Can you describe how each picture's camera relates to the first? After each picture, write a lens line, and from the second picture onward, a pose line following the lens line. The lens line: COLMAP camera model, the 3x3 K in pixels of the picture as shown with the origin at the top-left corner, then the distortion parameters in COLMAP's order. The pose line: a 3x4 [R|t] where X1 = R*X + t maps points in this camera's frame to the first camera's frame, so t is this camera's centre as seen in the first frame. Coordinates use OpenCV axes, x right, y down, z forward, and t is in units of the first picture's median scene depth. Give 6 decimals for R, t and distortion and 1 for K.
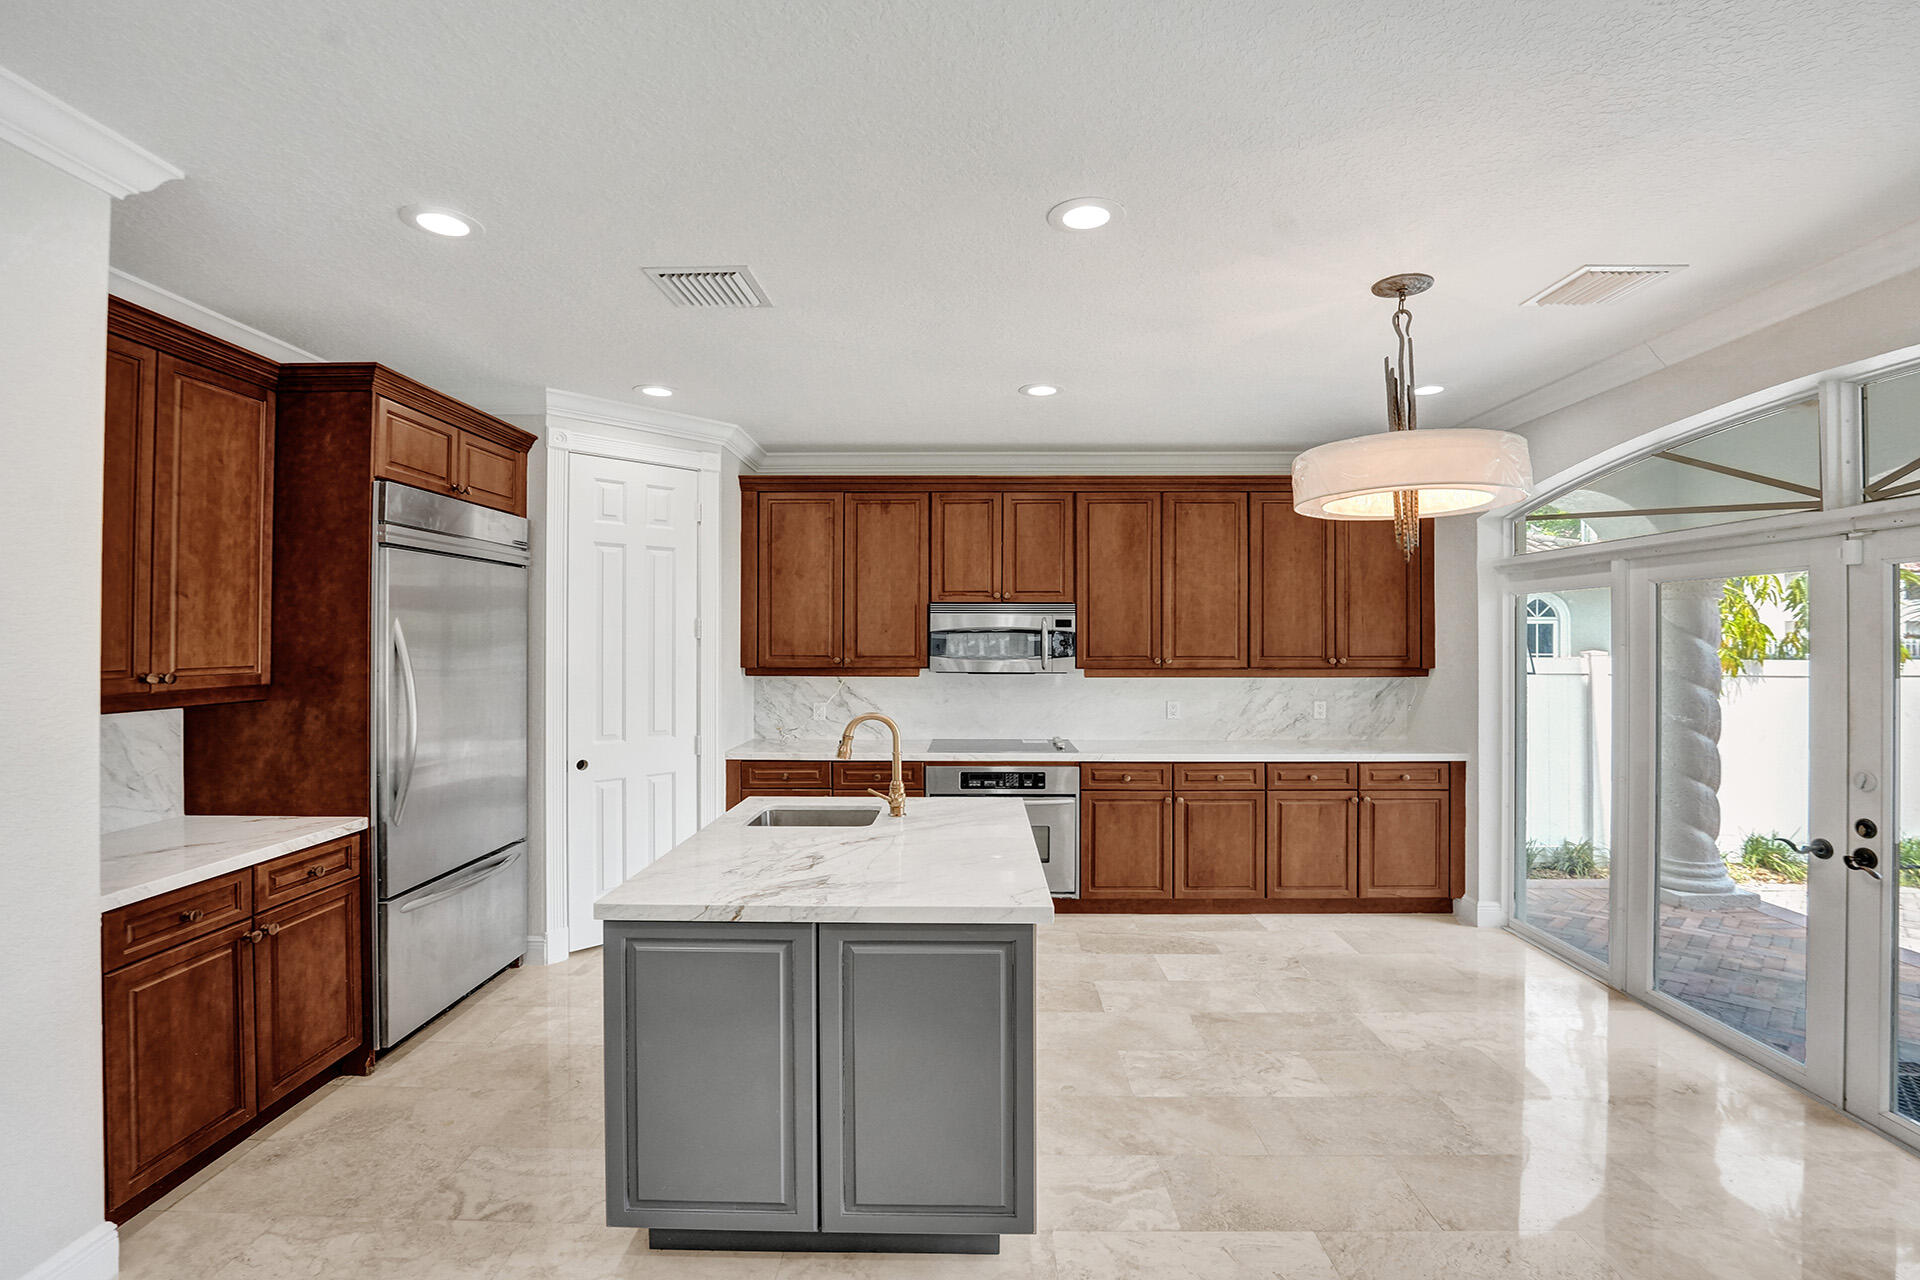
lens RADIAL K [[881.8, 0, 964.2], [0, 881.8, 637.5], [0, 0, 1]] dist [-0.025414, 0.000677]
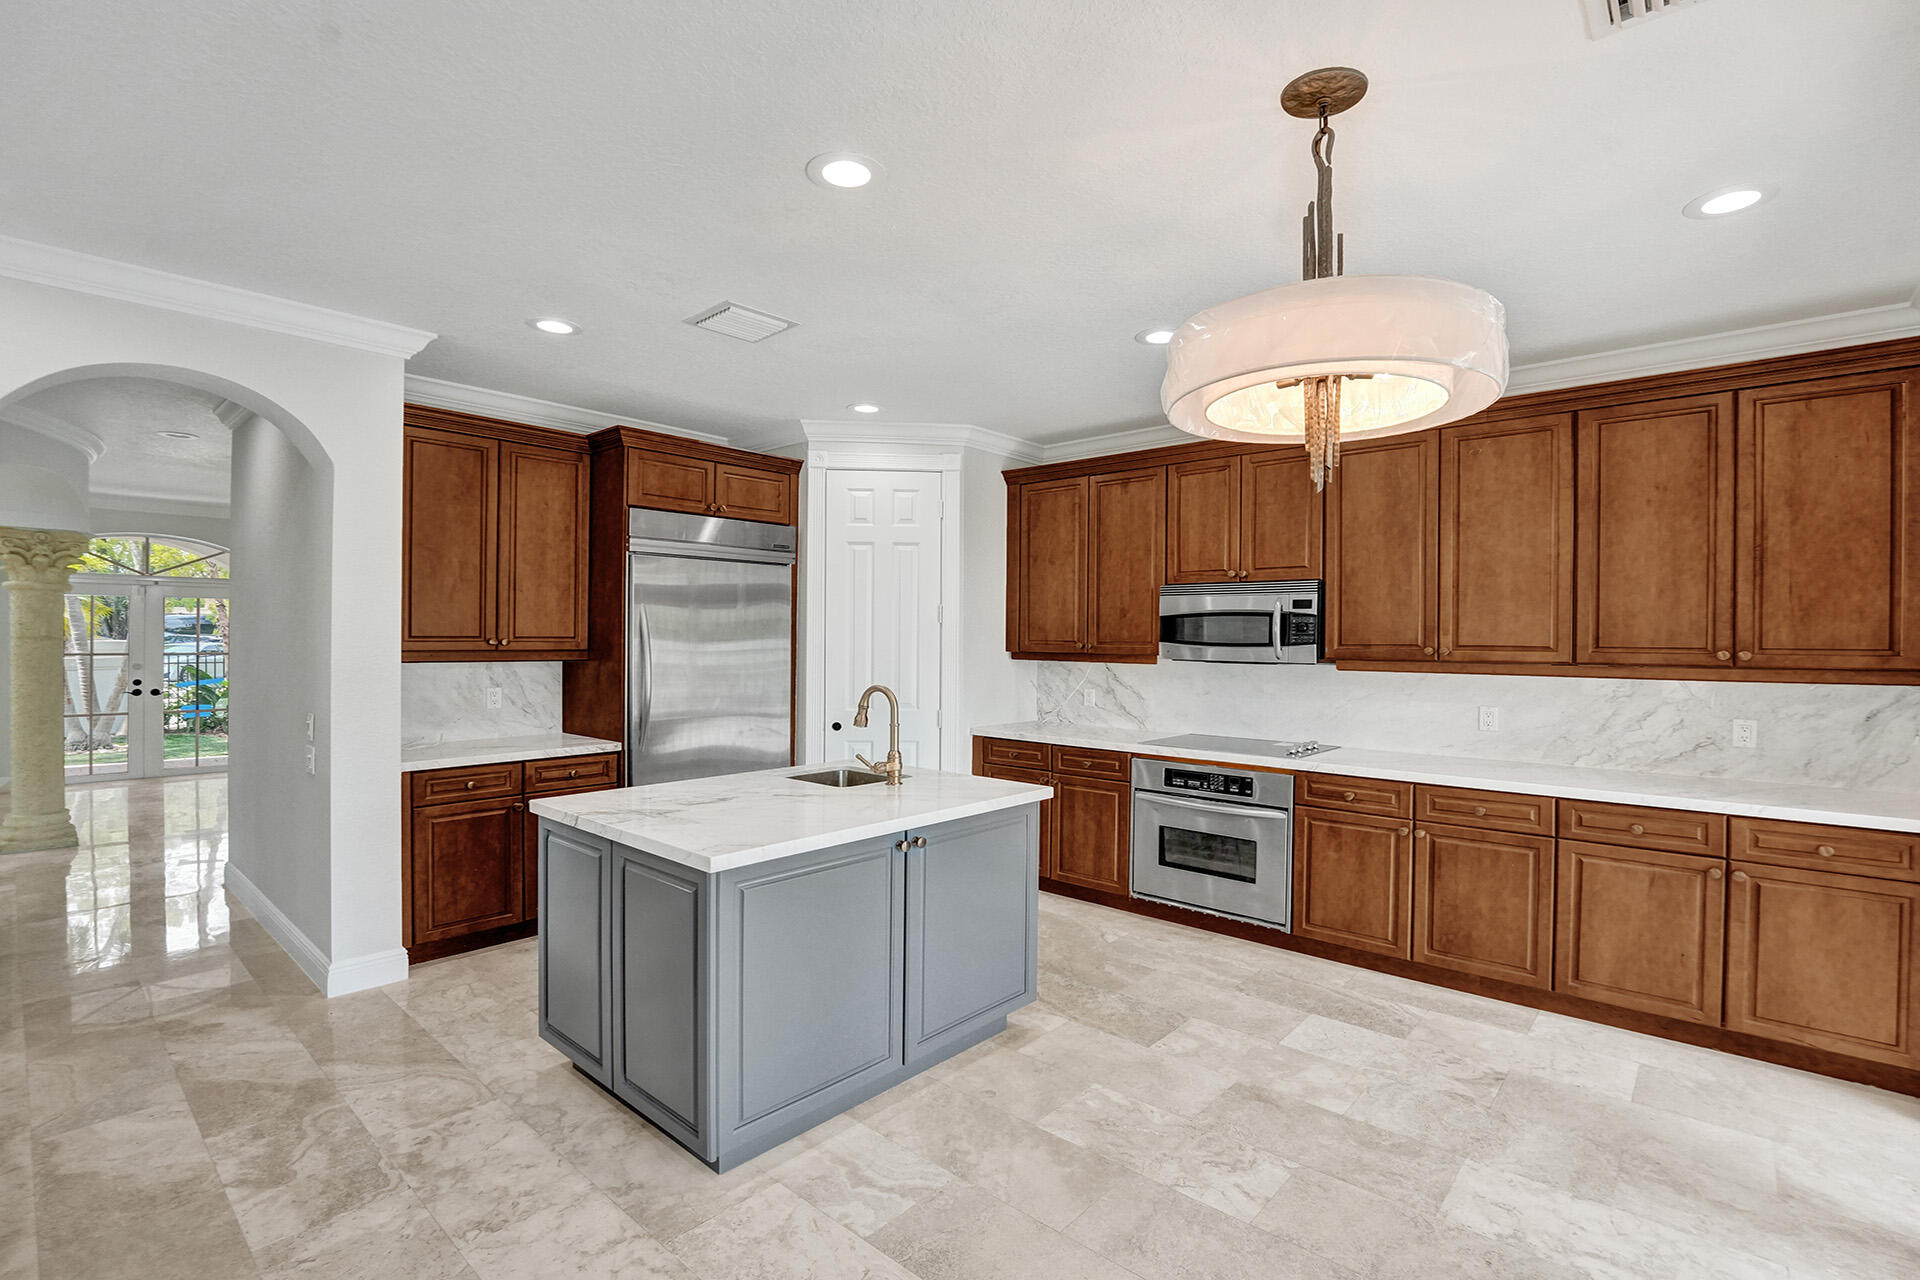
lens RADIAL K [[884.3, 0, 968.6], [0, 884.3, 644.6], [0, 0, 1]] dist [-0.026172, 0.001132]
pose [[0.758304, 0.011135, -0.651806, 0.438289], [-0.005710, 0.999929, 0.010439, 0.016125], [0.651876, -0.004194, 0.758314, 0.171055]]
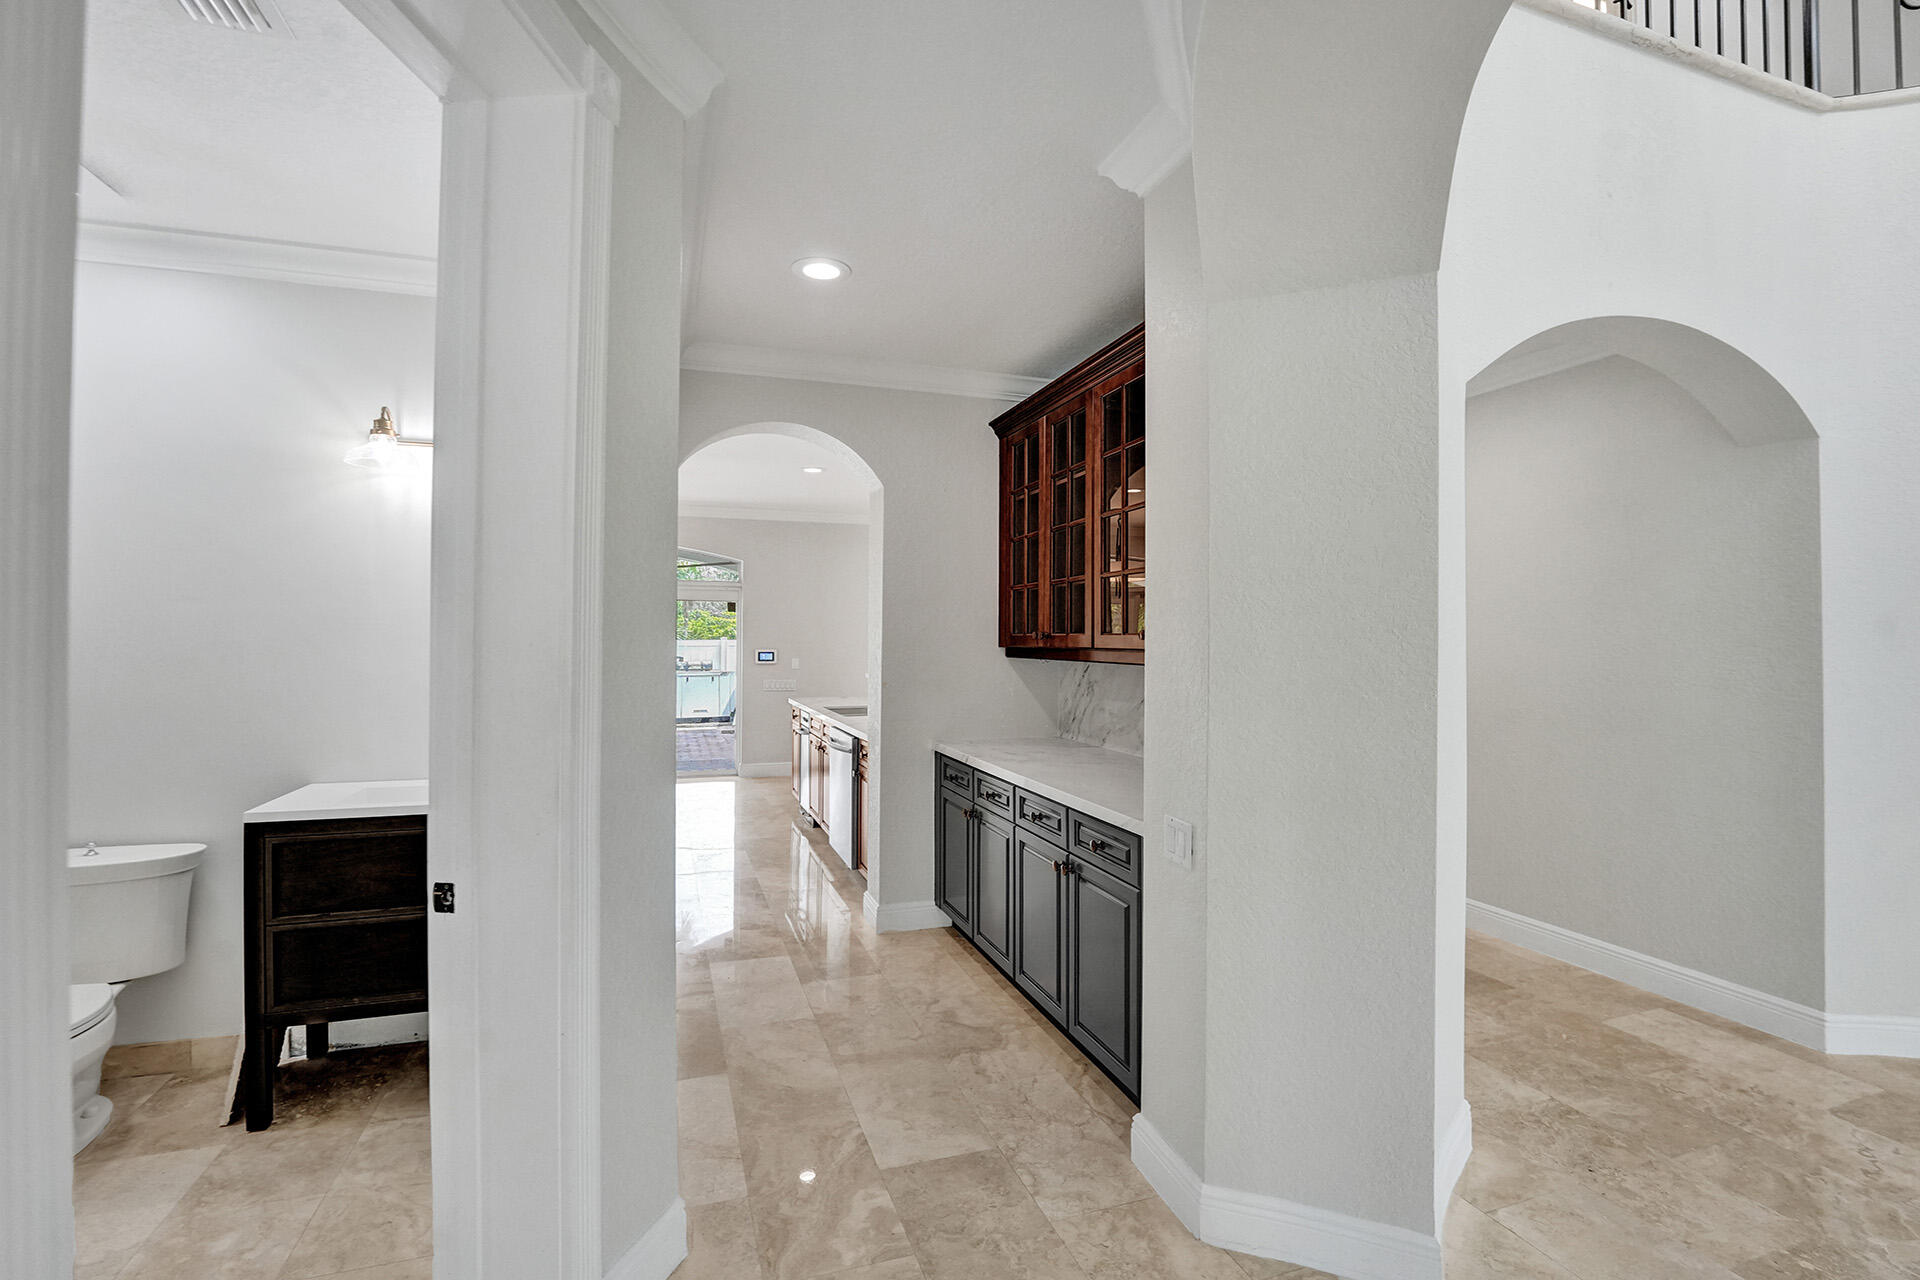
lens RADIAL K [[888.0, 0, 958.8], [0, 888.0, 625.4], [0, 0, 1]] dist [-0.027700, 0.000919]
pose [[-0.332489, 0.010639, 0.943047, -1.341534], [-0.008528, 0.999862, -0.014287, 0.025963], [-0.943068, -0.012792, -0.332353, 0.391249]]
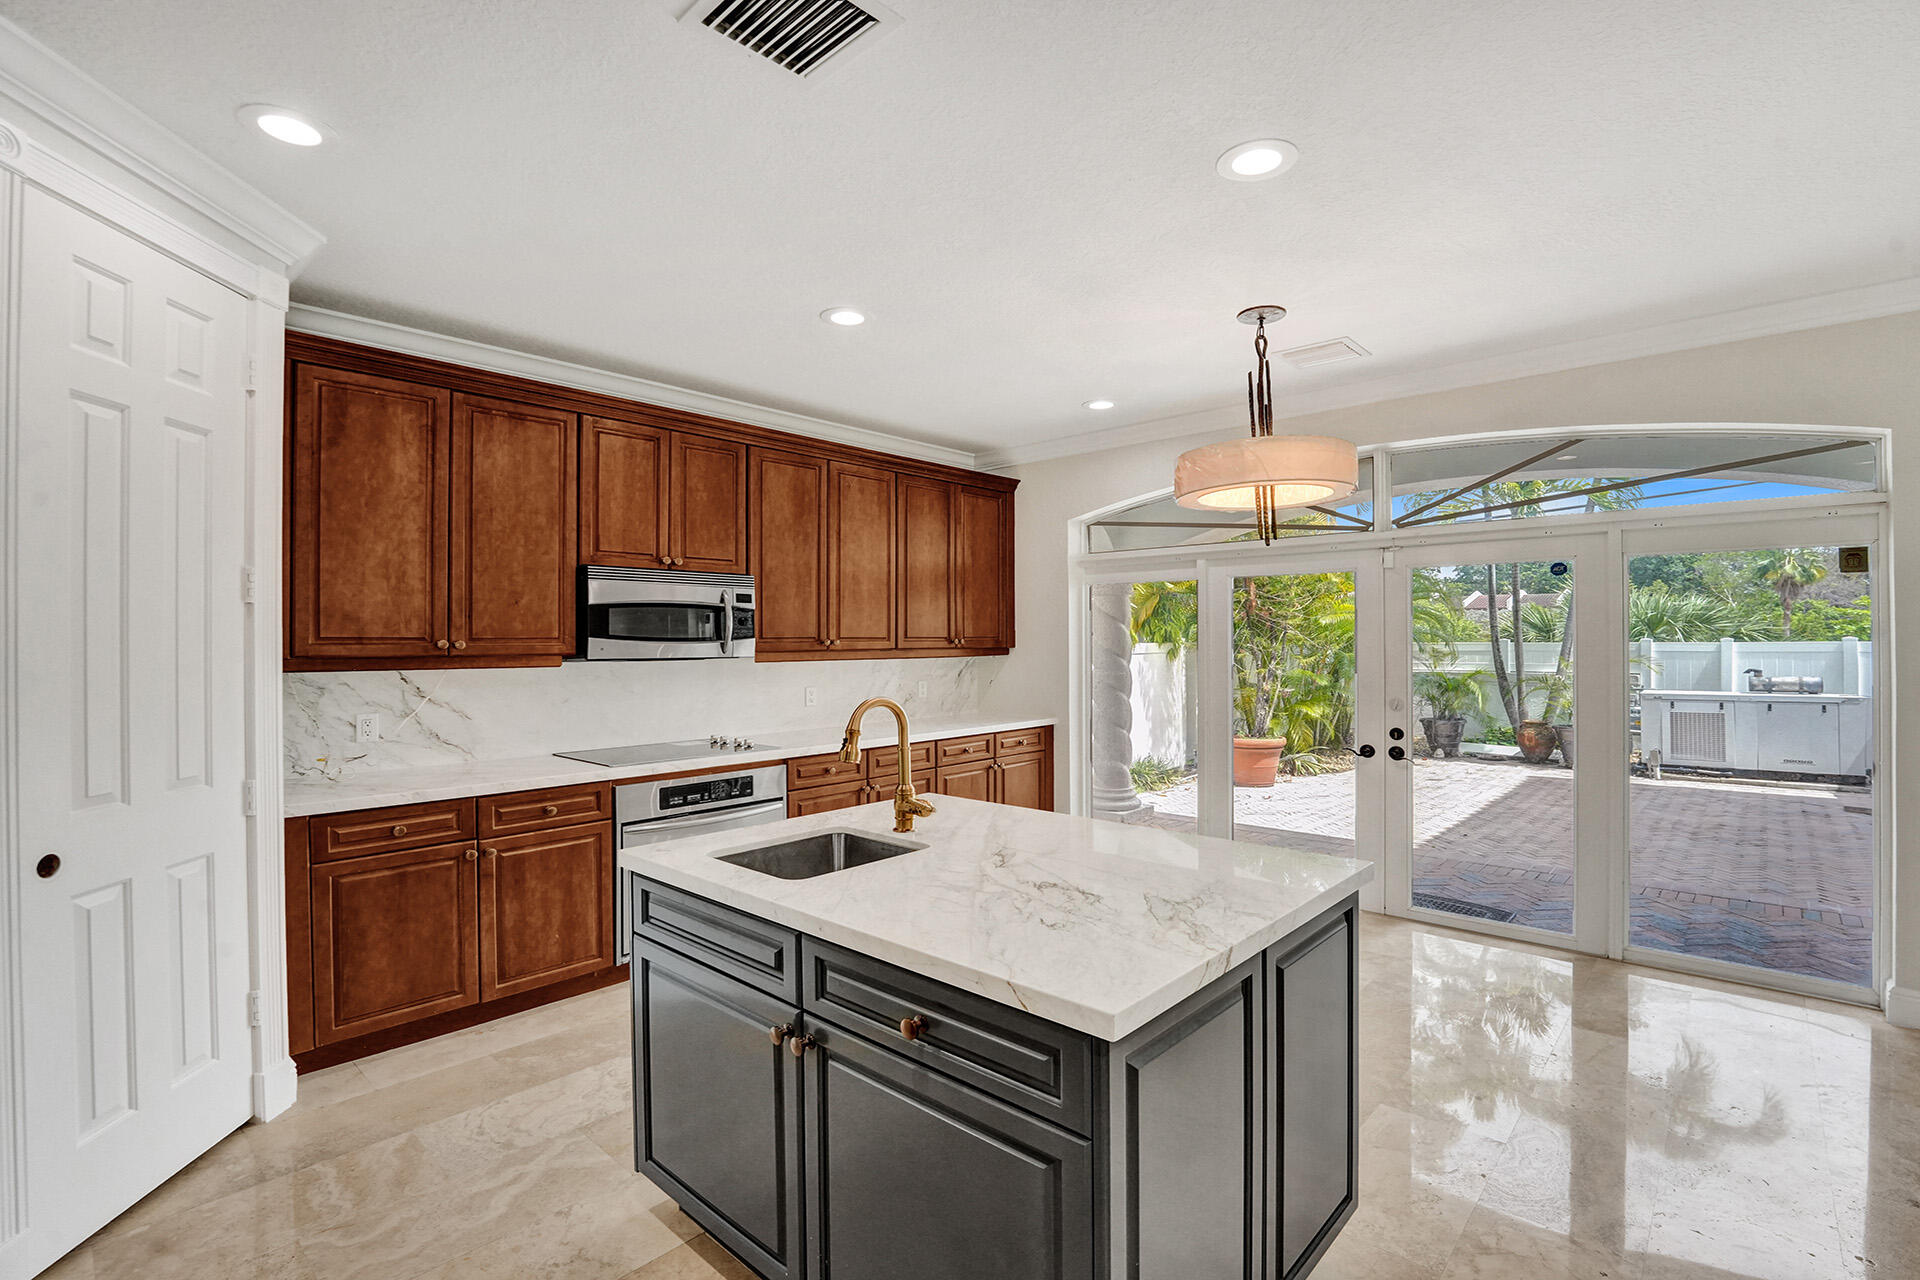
lens RADIAL K [[881.8, 0, 964.2], [0, 881.8, 637.5], [0, 0, 1]] dist [-0.025414, 0.000677]
pose [[0.663062, -0.002100, 0.748561, -0.397393], [0.003784, 0.999993, -0.000547, 0.023904], [-0.748555, 0.003196, 0.663066, 0.298487]]
